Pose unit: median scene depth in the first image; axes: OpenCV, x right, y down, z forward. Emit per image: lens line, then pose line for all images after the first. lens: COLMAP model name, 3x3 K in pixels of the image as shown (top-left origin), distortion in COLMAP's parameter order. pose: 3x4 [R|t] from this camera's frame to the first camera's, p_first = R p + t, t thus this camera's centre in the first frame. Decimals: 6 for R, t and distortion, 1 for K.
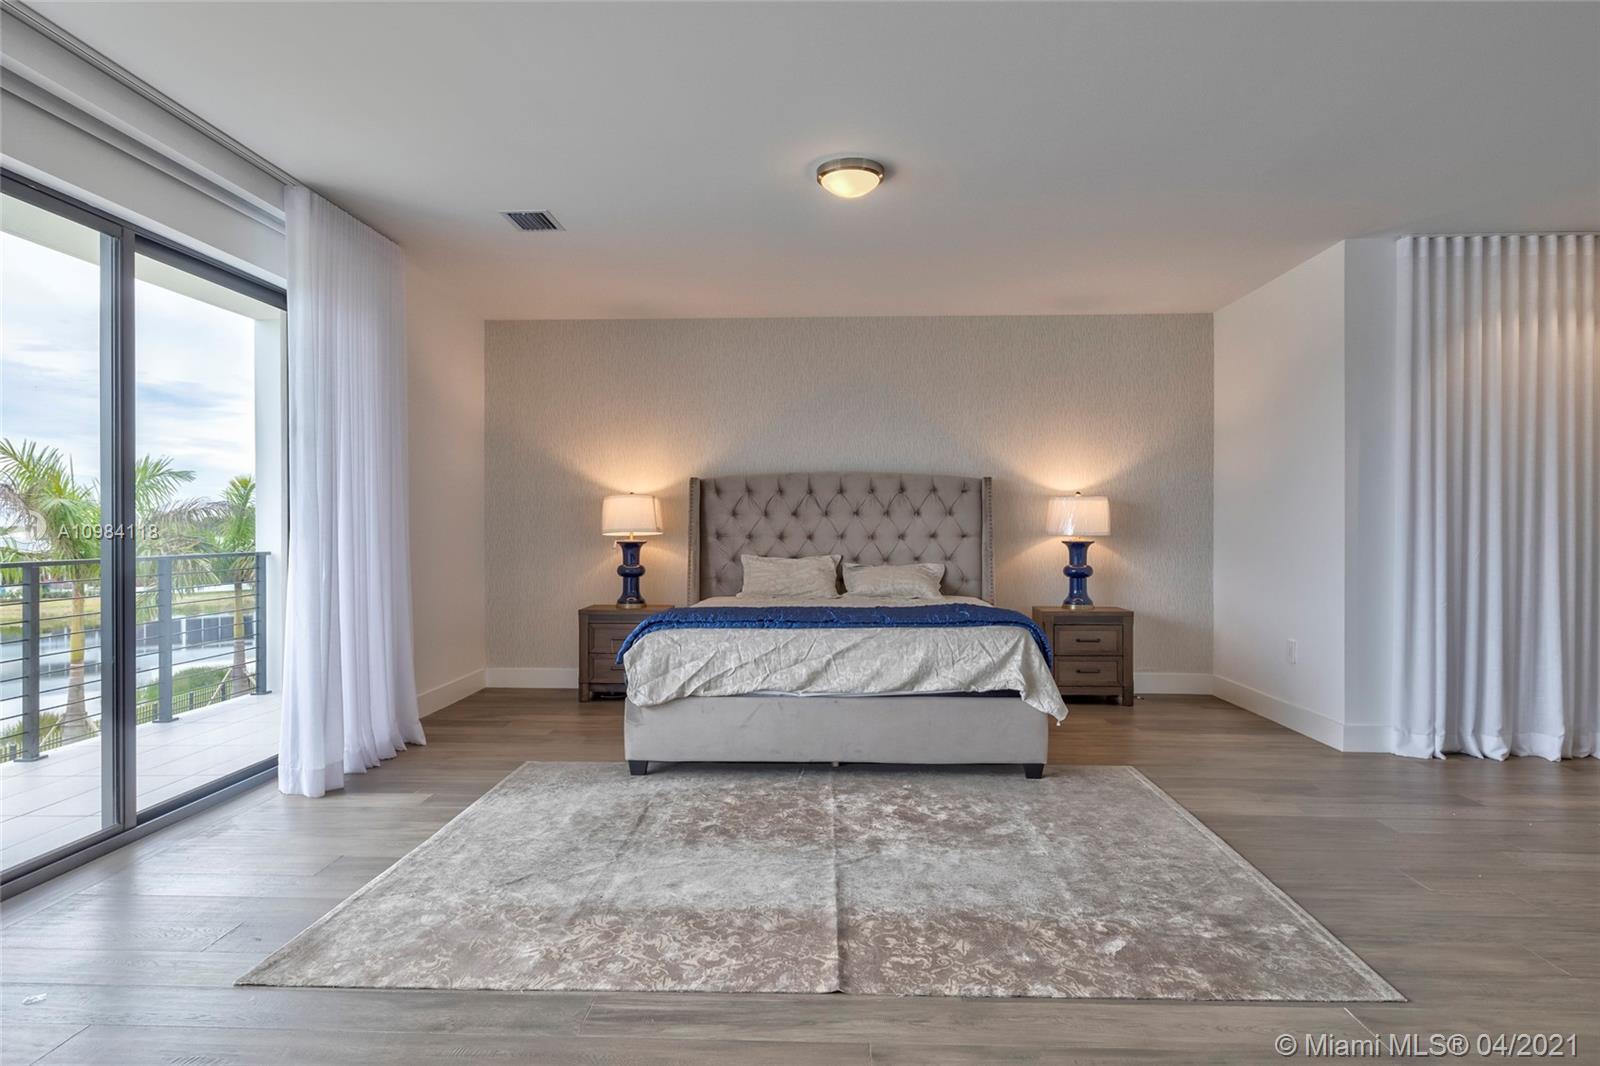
lens RADIAL K [[916.9, 0, 798.7], [0, 916.9, 532.4], [0, 0, 1]] dist [-0.000358, -0.000643]
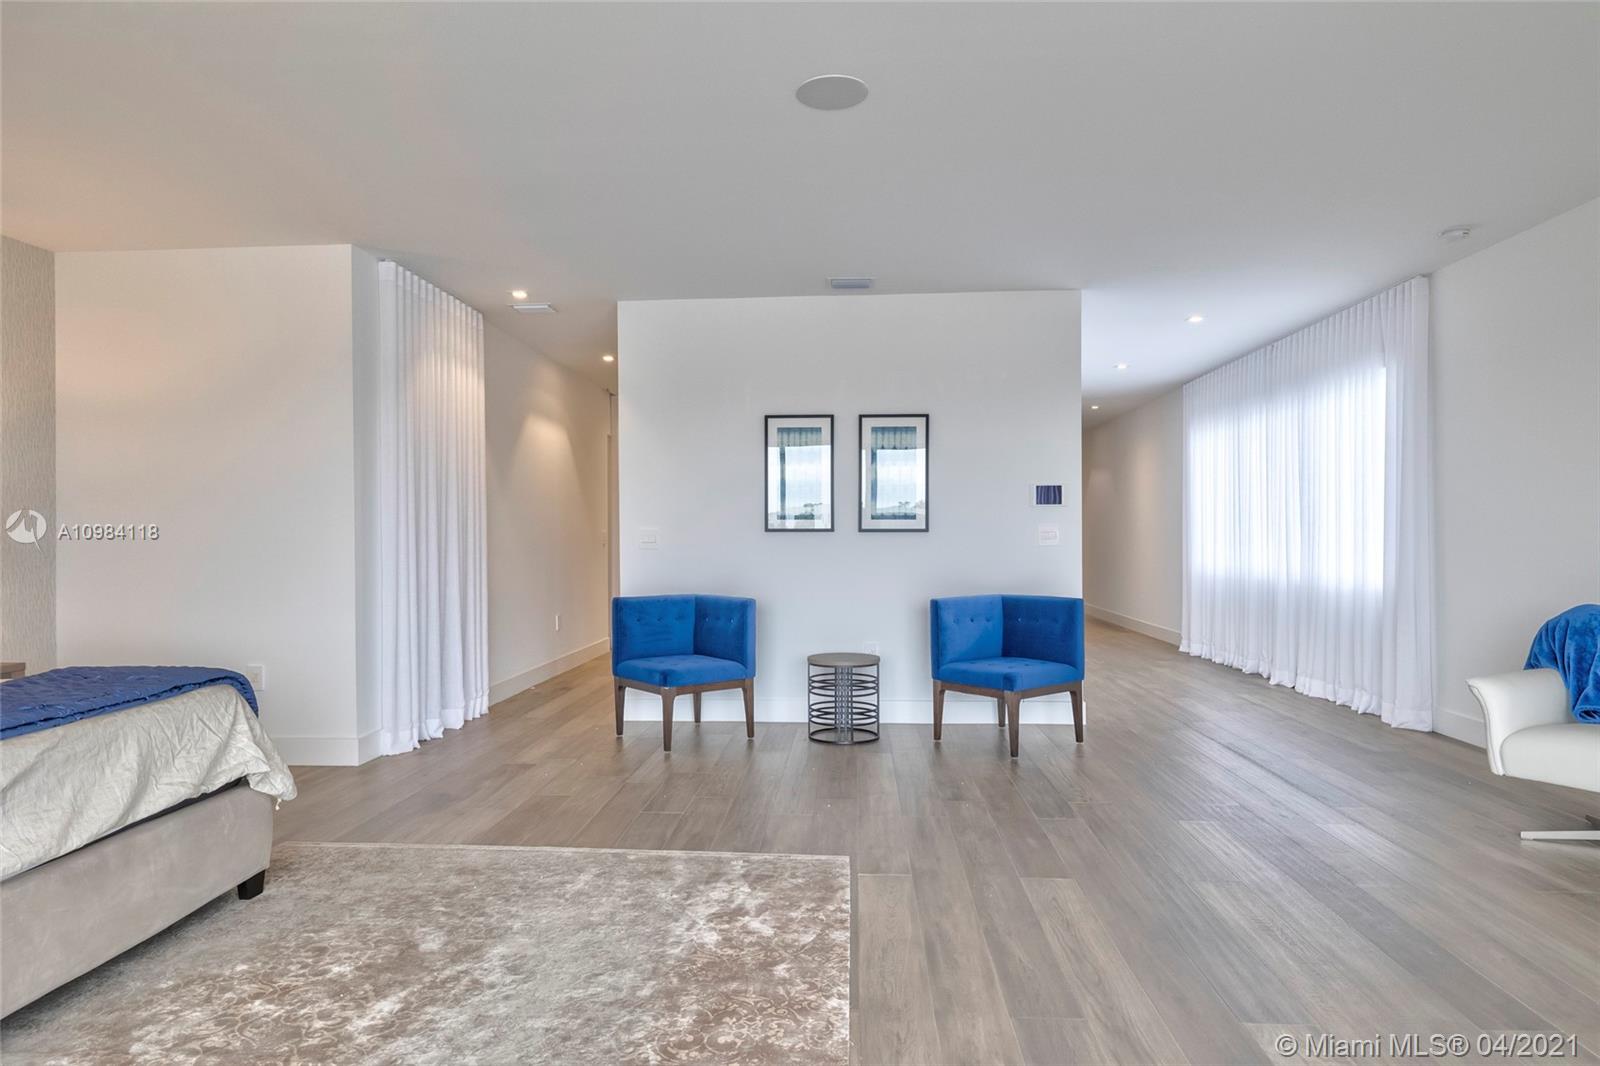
lens RADIAL K [[944.4, 0, 800.2], [0, 944.4, 533.8], [0, 0, 1]] dist [-0.001405, -0.000447]
pose [[0.009014, 0.003176, 0.999954, -0.466835], [0.010726, 0.999937, -0.003272, -0.001336], [-0.999902, 0.010755, 0.008980, 0.579359]]
